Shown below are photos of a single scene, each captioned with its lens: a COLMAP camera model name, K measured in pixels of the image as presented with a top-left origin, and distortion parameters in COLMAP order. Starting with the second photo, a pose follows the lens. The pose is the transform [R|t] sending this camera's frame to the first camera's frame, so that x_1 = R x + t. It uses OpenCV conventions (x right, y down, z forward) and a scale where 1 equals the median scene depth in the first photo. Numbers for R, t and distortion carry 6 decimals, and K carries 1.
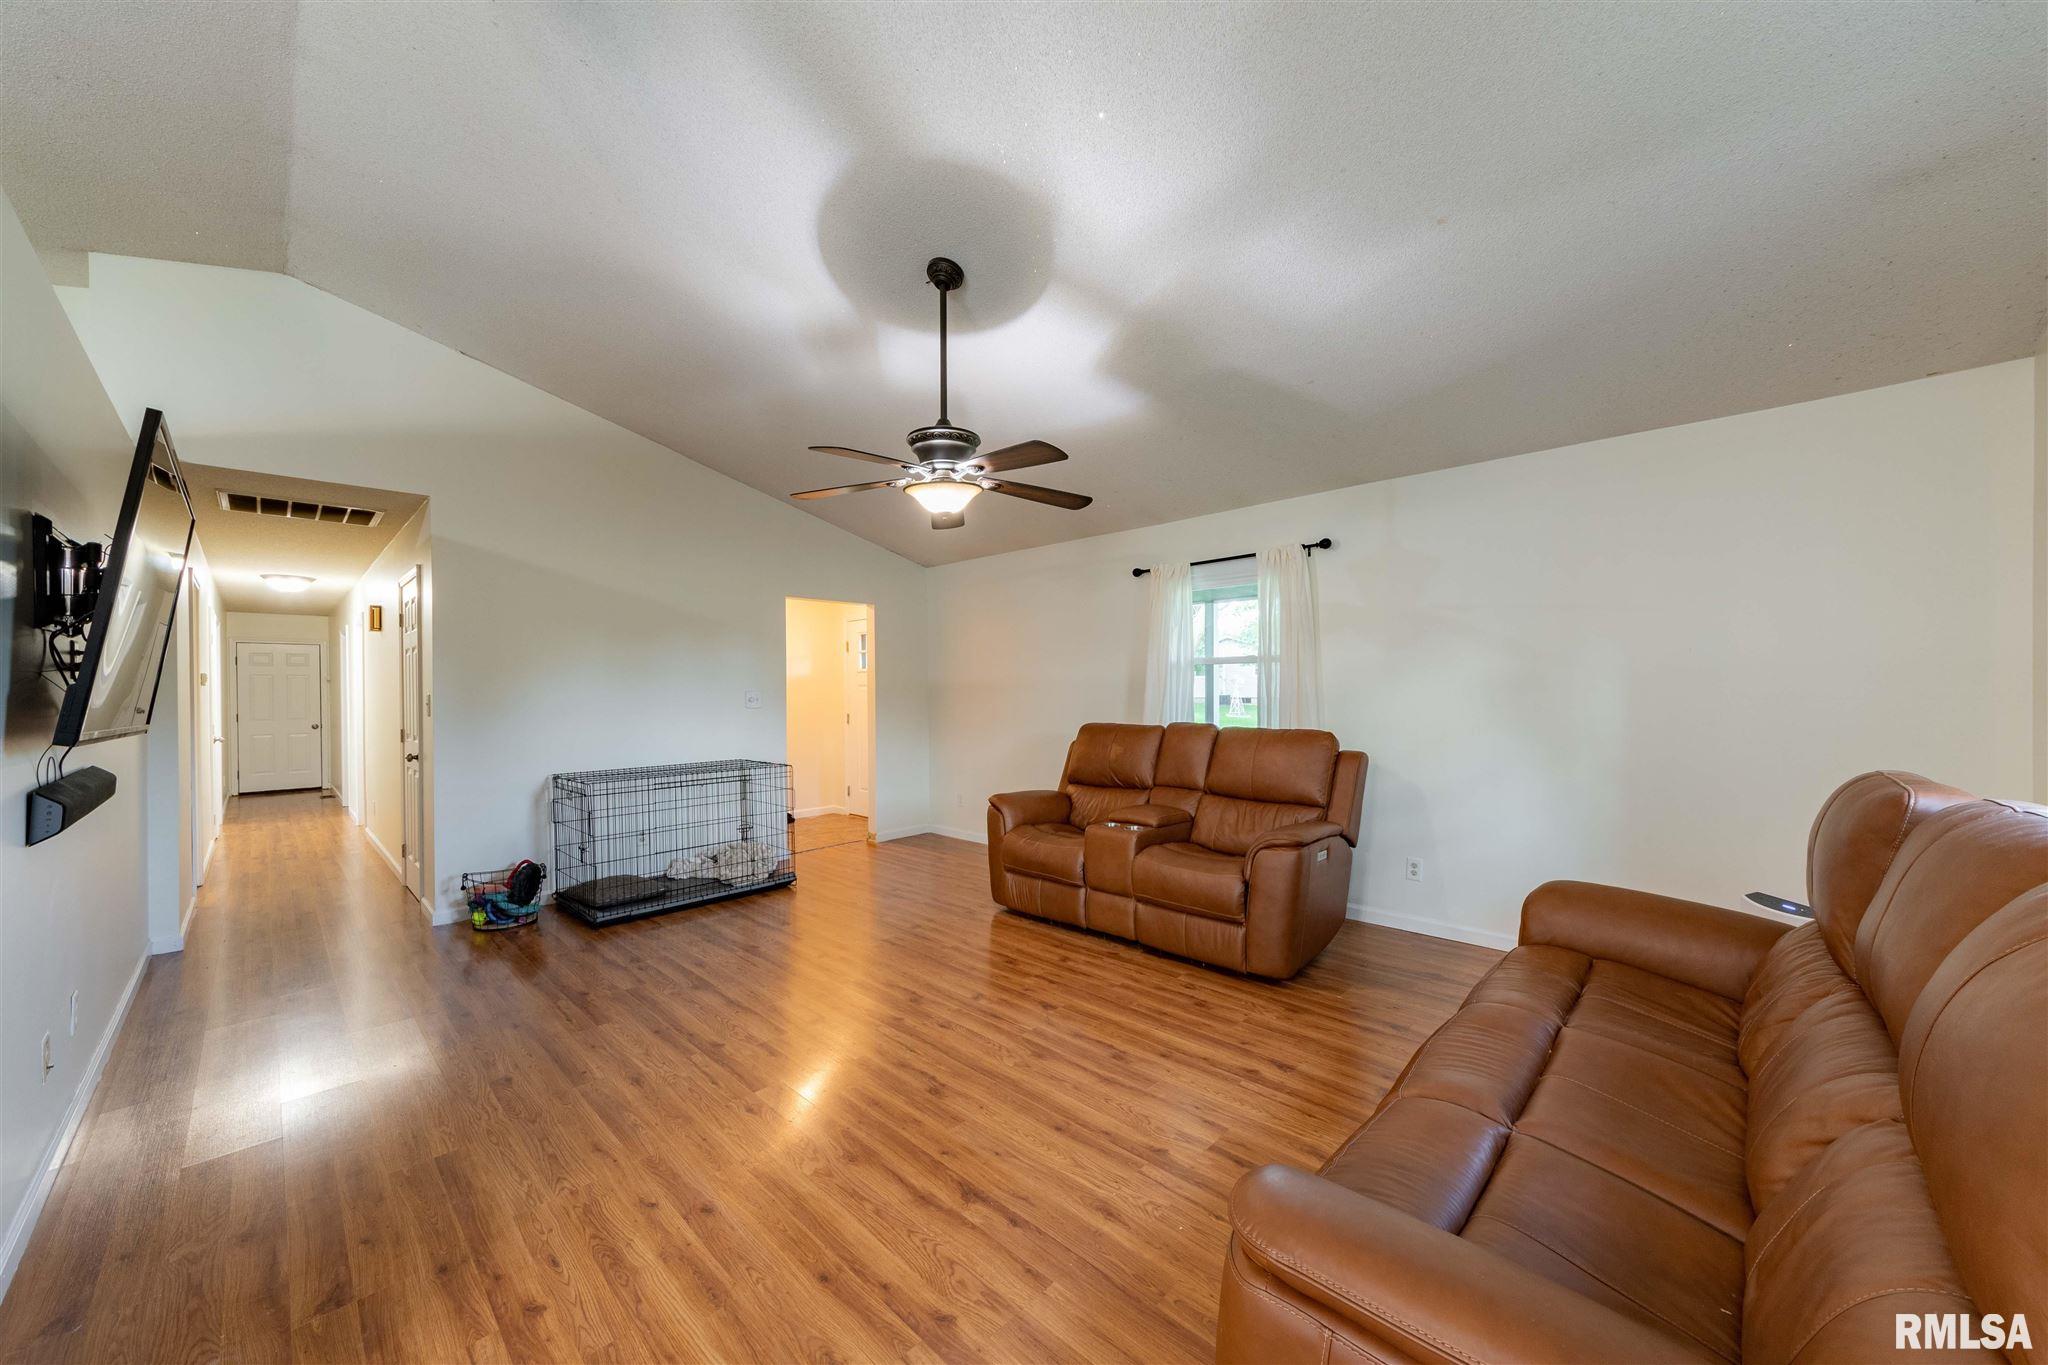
lens RADIAL K [[729.8, 0, 1027.4], [0, 729.8, 688.9], [0, 0, 1]] dist [-0.000247, -0.000106]
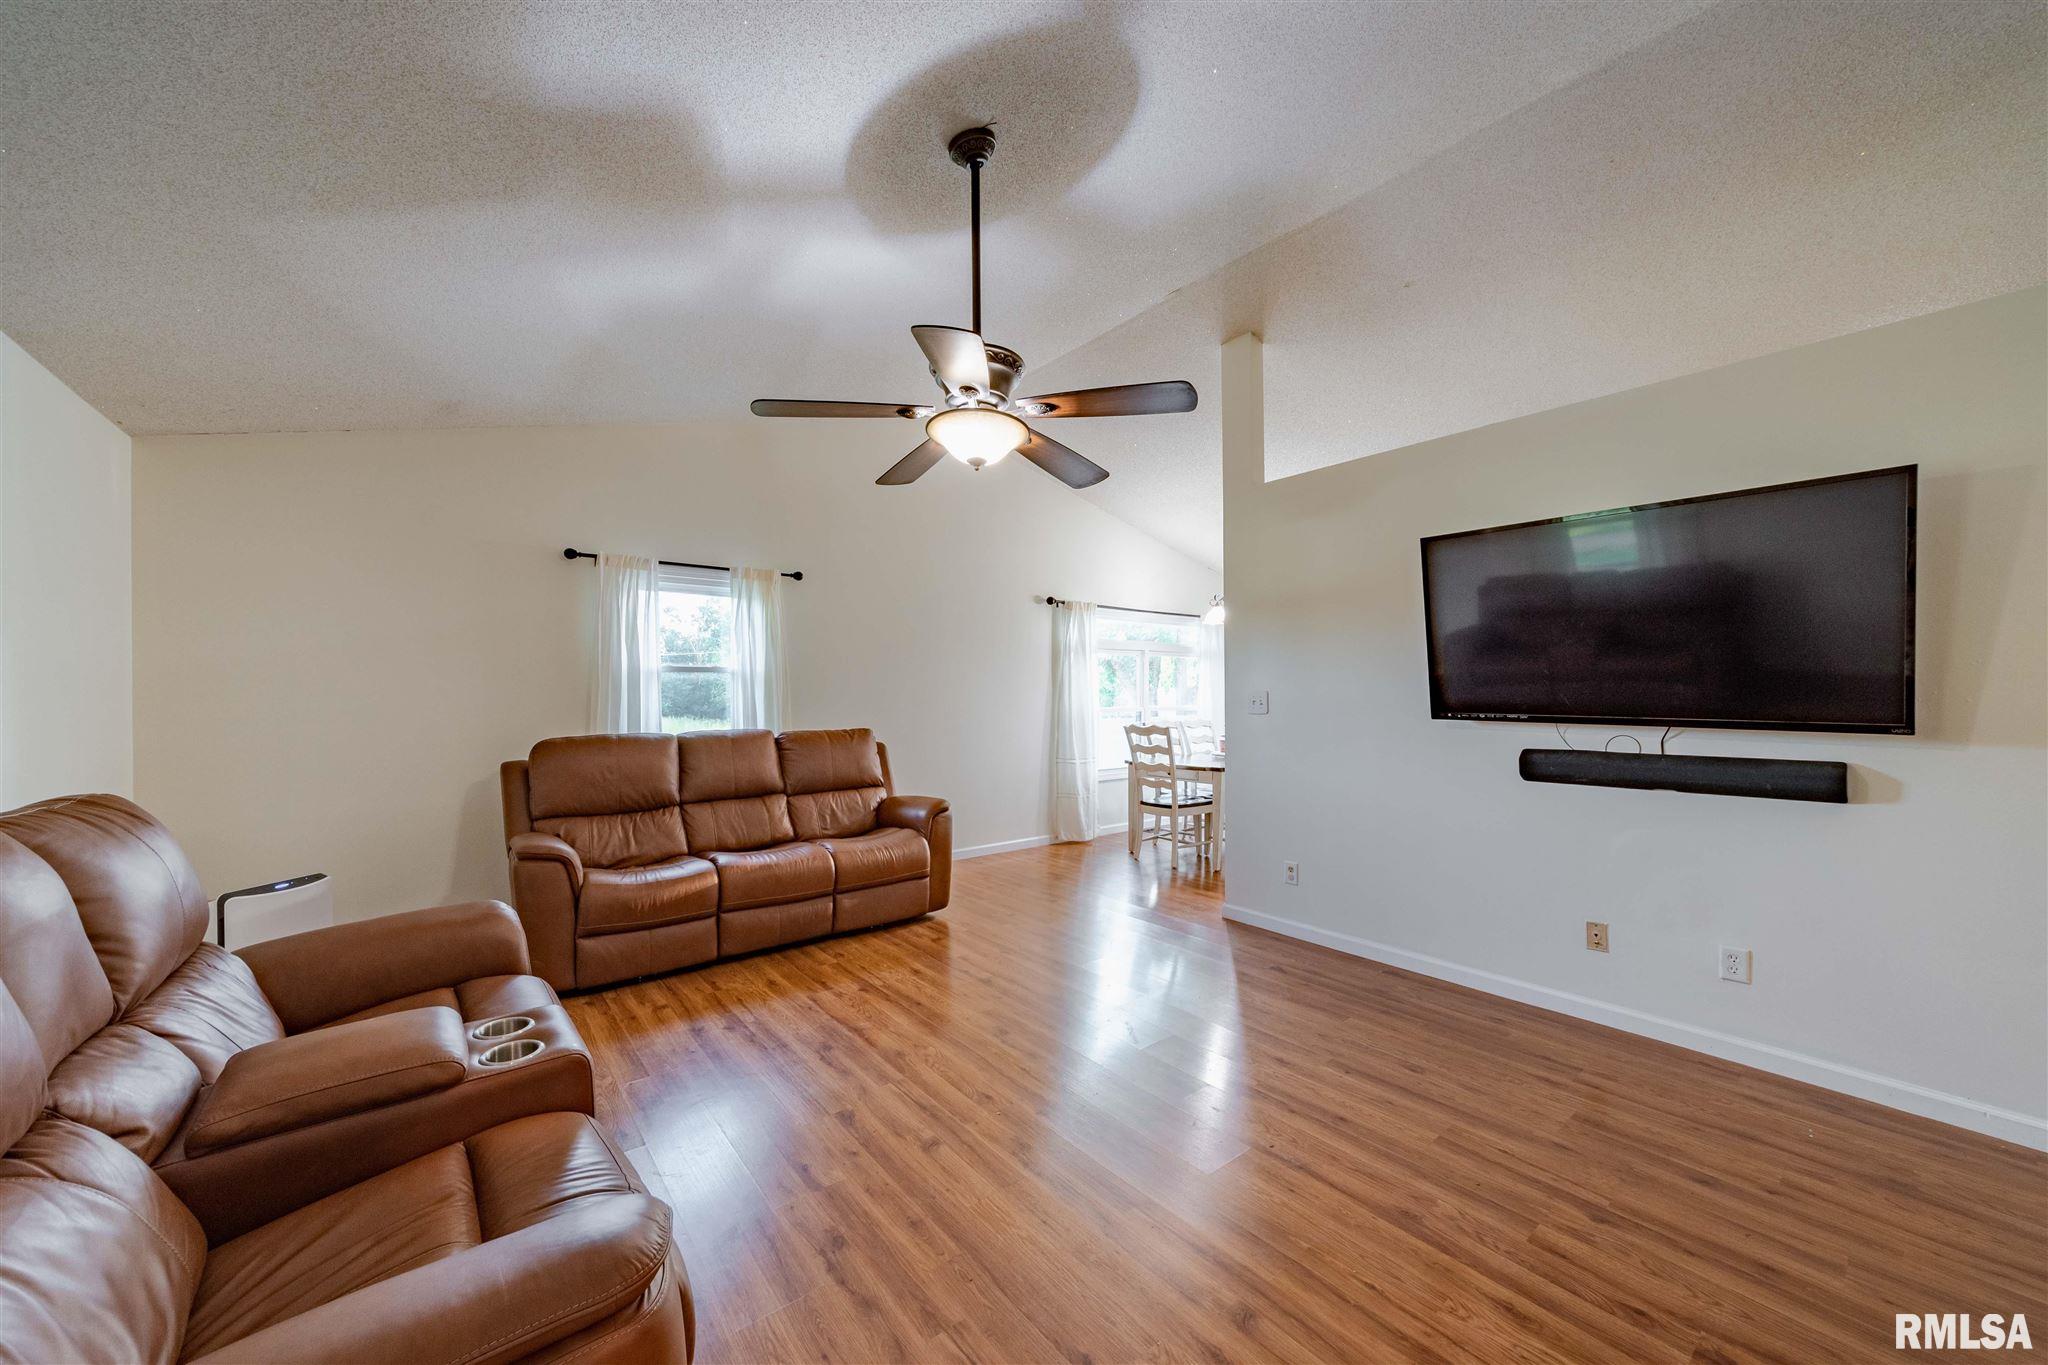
lens RADIAL K [[729.8, 0, 1022.0], [0, 729.8, 691.1], [0, 0, 1]] dist [-0.000247, -0.000106]
pose [[-0.991295, 0.013320, 0.130981, -0.304263], [0.012988, 0.999910, -0.003388, 0.001483], [-0.131014, -0.001657, -0.991379, 2.059984]]
